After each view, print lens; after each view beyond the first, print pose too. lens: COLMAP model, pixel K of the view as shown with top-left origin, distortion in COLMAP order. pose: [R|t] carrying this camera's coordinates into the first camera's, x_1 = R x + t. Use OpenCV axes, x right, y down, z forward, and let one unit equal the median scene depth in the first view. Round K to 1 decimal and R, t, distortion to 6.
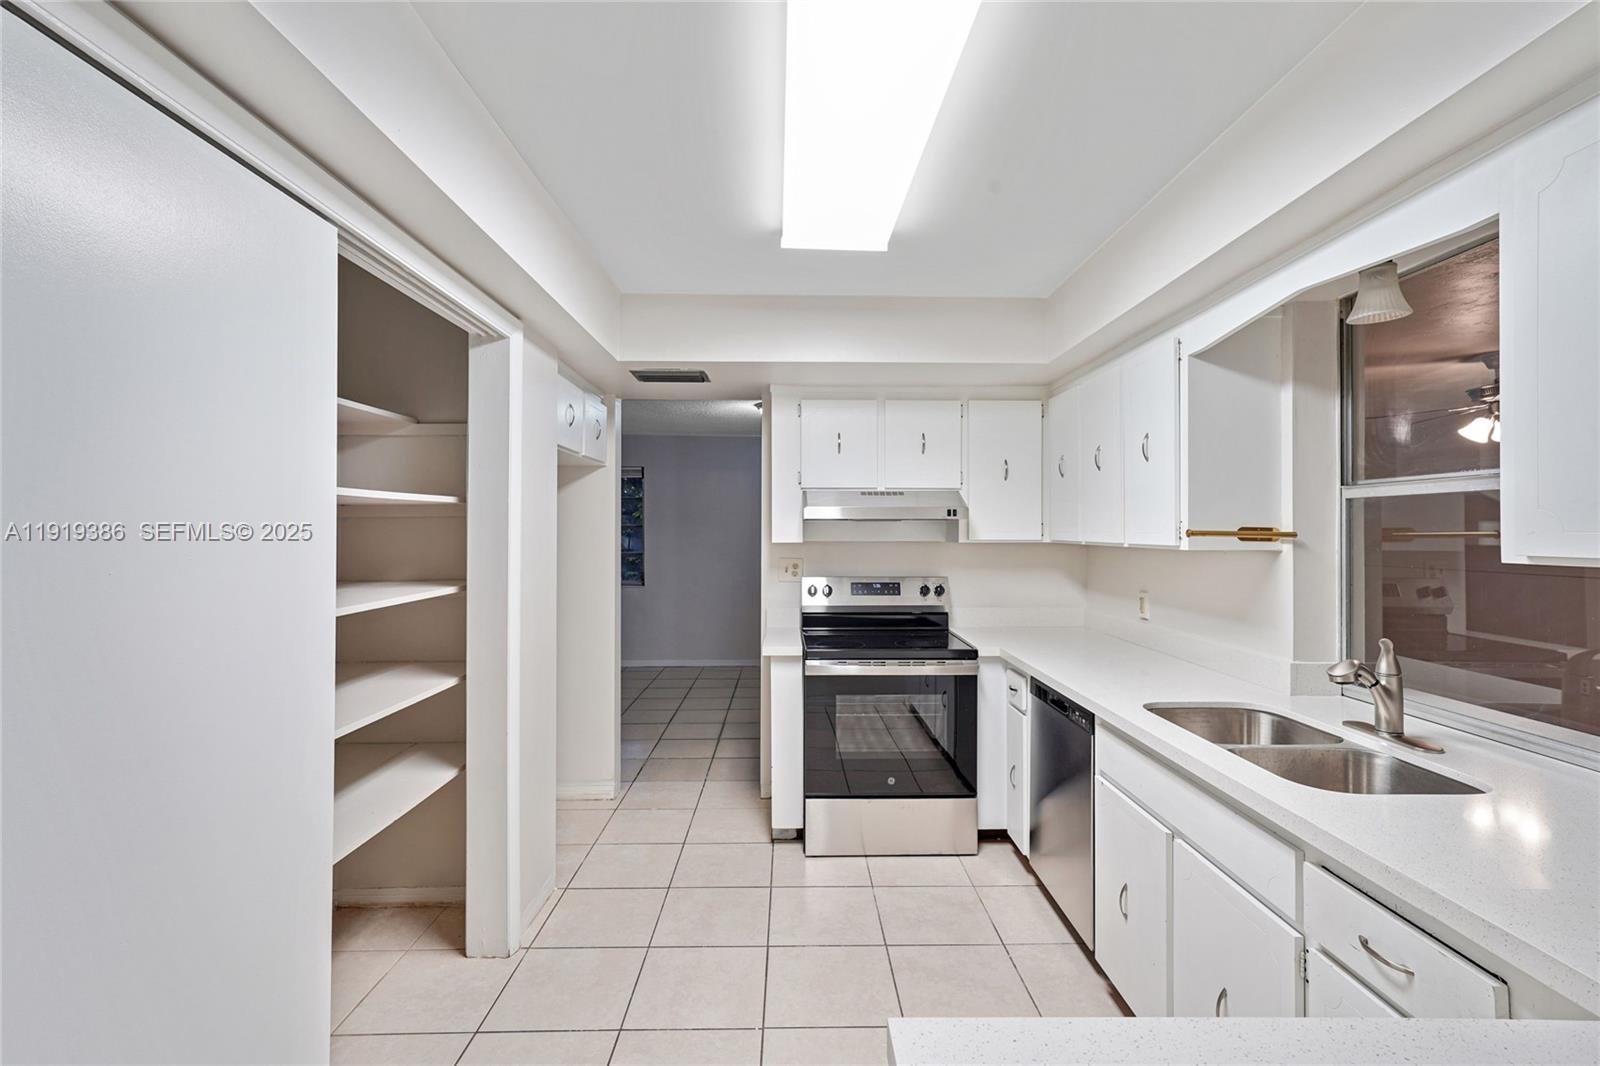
lens RADIAL K [[712.4, 0, 802.9], [0, 712.4, 528.8], [0, 0, 1]] dist [0.000260, 0.000207]
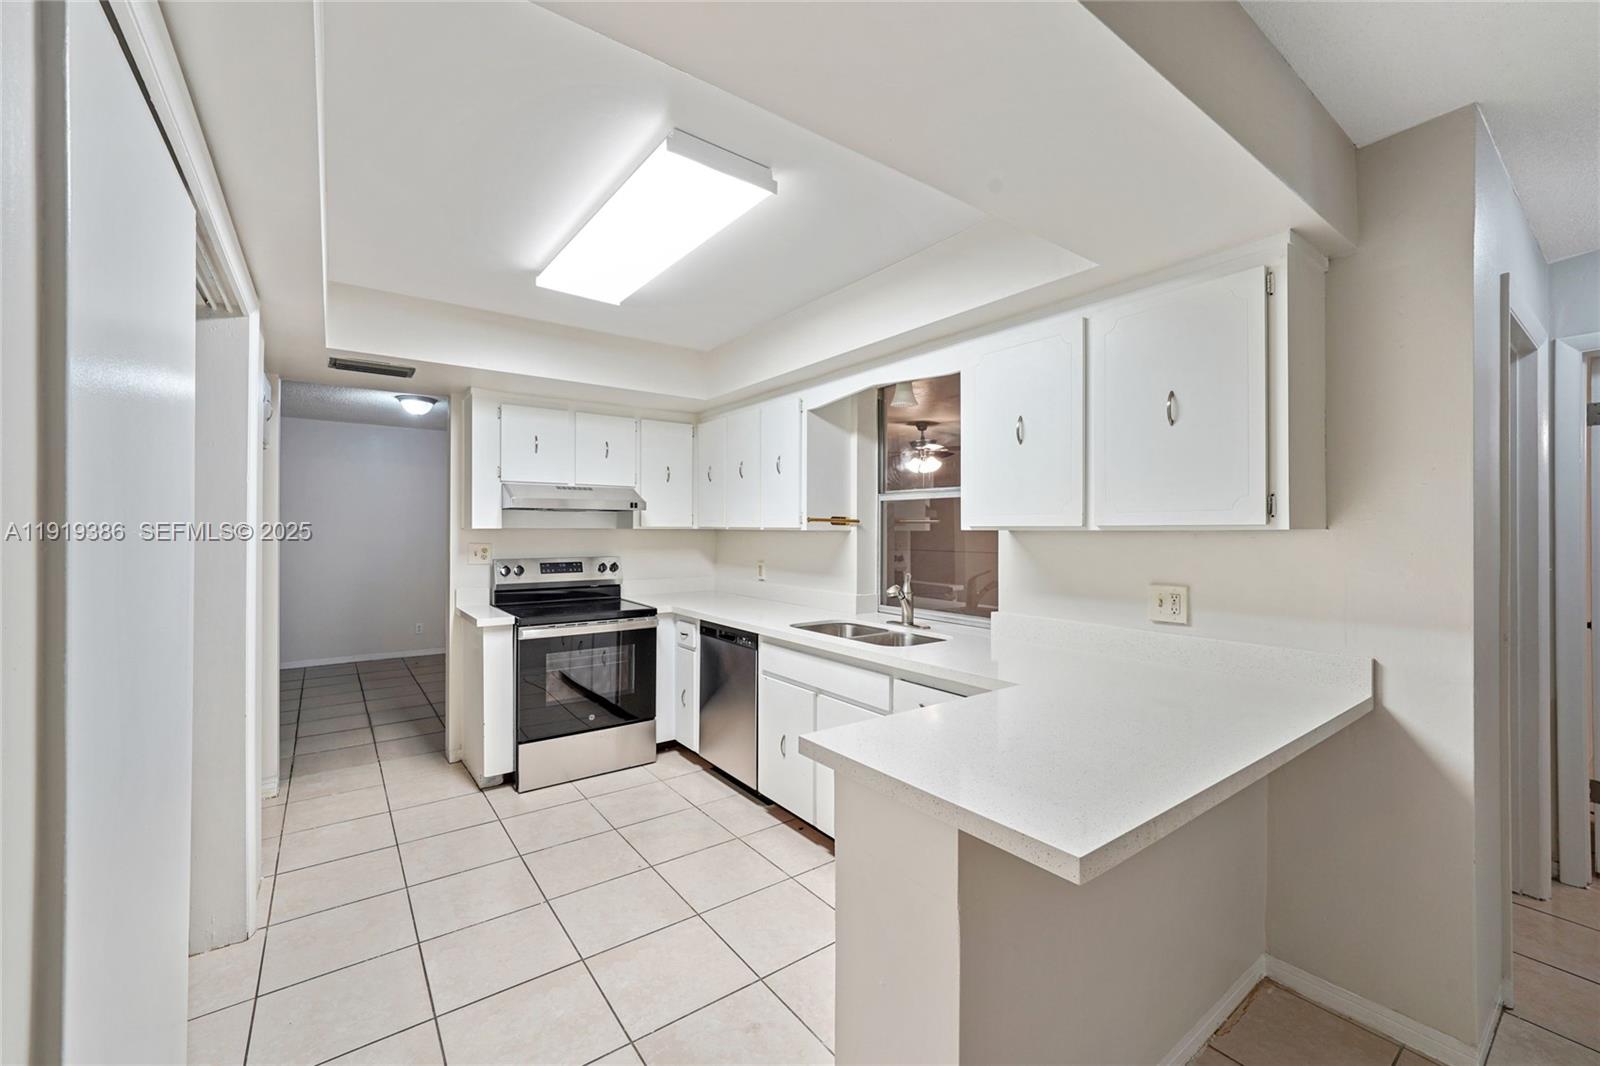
lens RADIAL K [[635.1, 0, 802.1], [0, 635.1, 529.4], [0, 0, 1]] dist [-0.012332, 0.000254]
pose [[0.812512, 0.001981, 0.582941, -0.224577], [-0.004492, 0.999986, 0.002862, 0.017428], [-0.582927, -0.004944, 0.812509, -0.120753]]
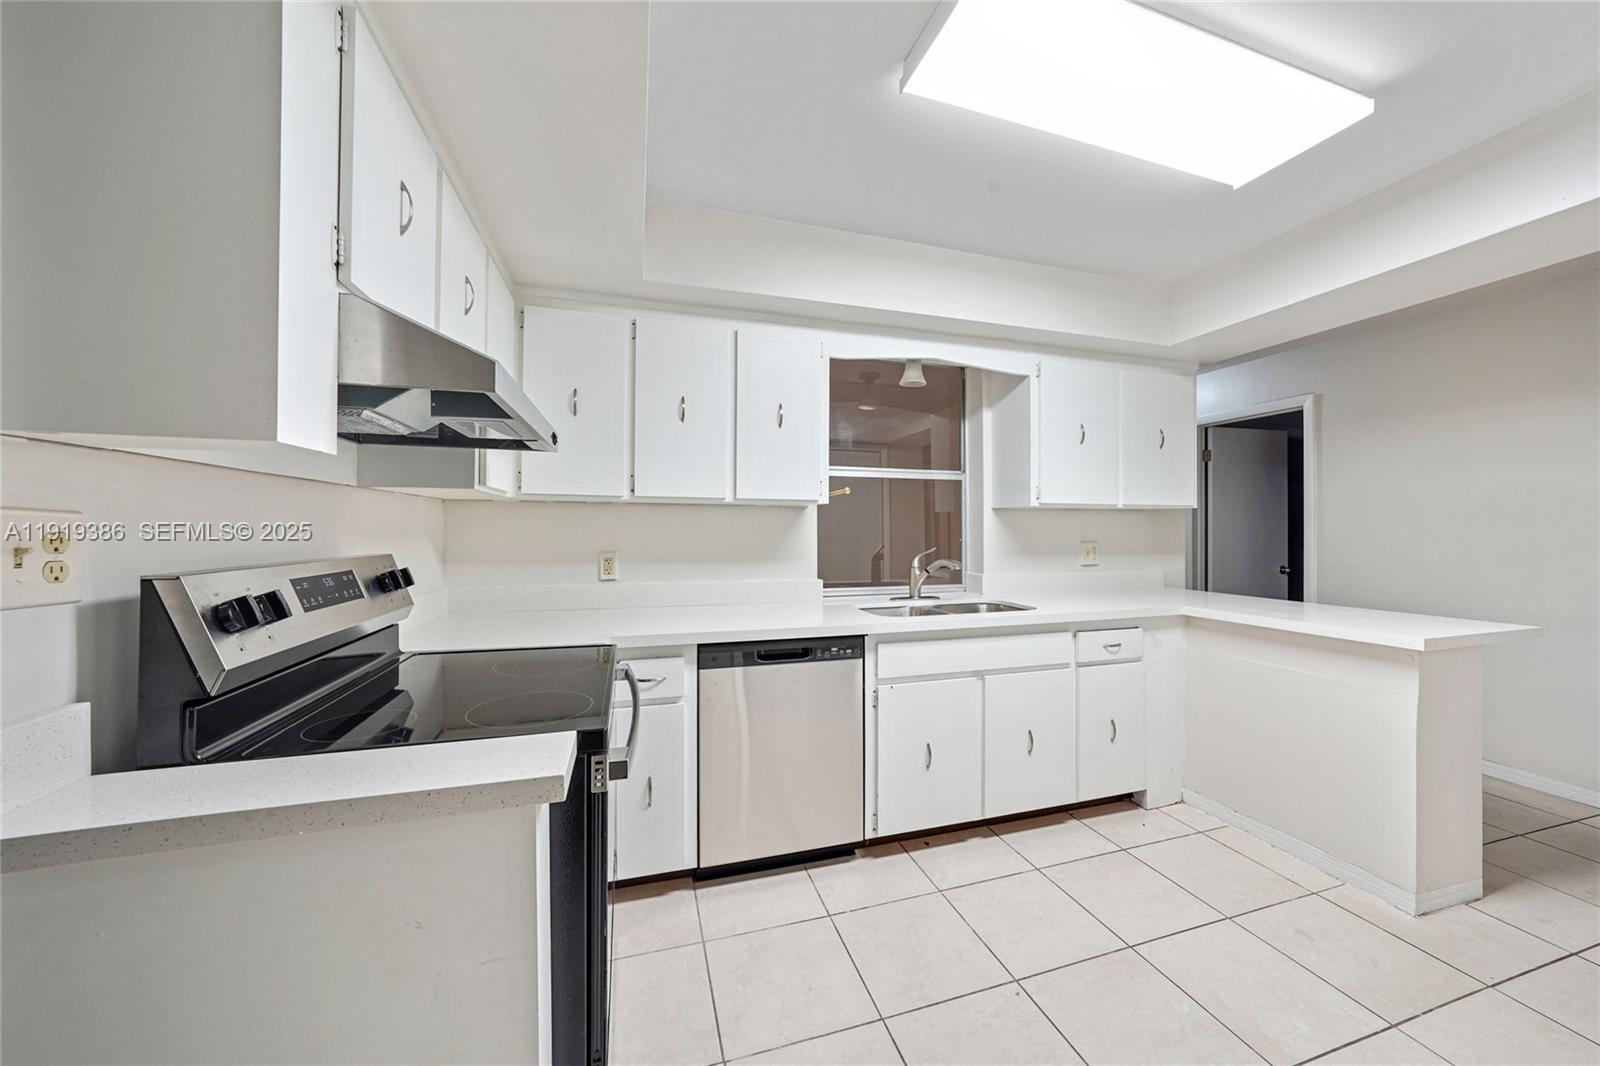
lens RADIAL K [[558.2, 0, 803.9], [0, 558.2, 528.1], [0, 0, 1]] dist [-0.013078, 0.001007]
pose [[-0.274400, -0.000401, 0.961616, -0.324087], [-0.005631, 0.999983, -0.001190, 0.056514], [-0.961599, -0.005741, -0.274397, 0.970101]]
